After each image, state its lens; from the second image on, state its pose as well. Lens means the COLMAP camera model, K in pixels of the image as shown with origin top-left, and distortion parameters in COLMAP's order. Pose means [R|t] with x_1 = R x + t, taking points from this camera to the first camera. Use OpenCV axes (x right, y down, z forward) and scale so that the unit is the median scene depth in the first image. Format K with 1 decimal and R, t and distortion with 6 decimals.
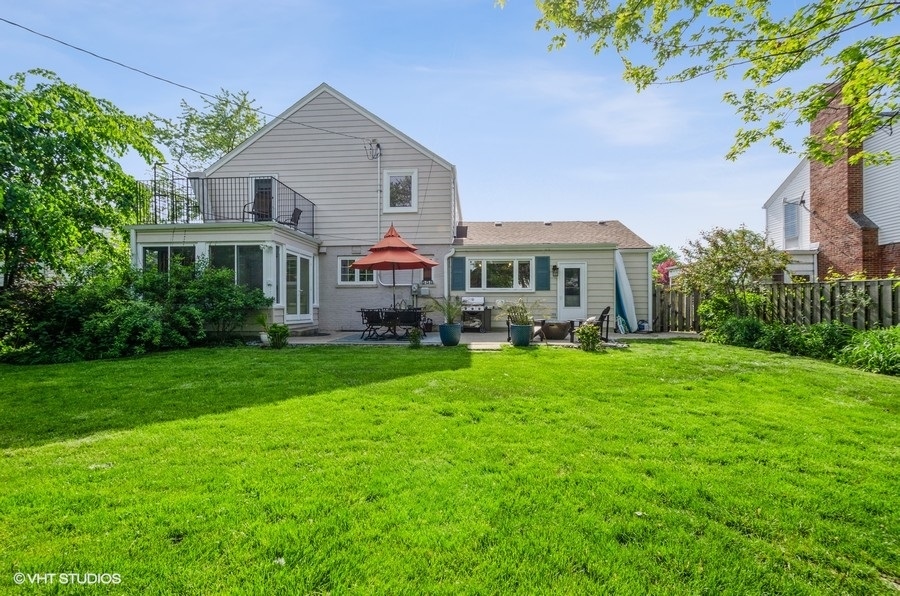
lens RADIAL K [[396.8, 0, 449.5], [0, 396.8, 295.7], [0, 0, 1]] dist [0.003135, 0.000343]
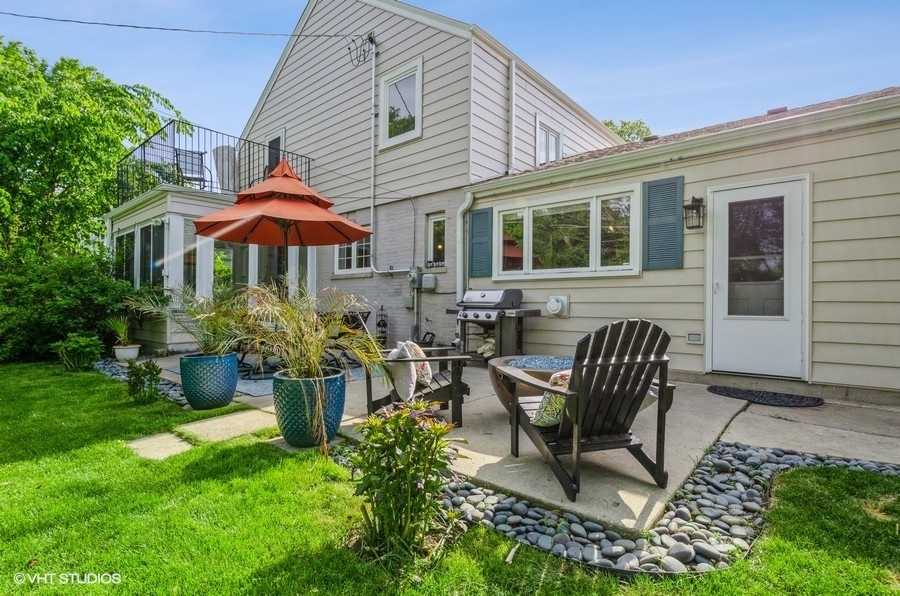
lens RADIAL K [[441.2, 0, 449.6], [0, 441.2, 303.4], [0, 0, 1]] dist [0.001375, -0.000182]
pose [[0.808603, 0.005319, -0.588331, 0.314070], [-0.004456, 0.999986, 0.002916, 0.017497], [0.588338, 0.000264, 0.808615, 0.538924]]
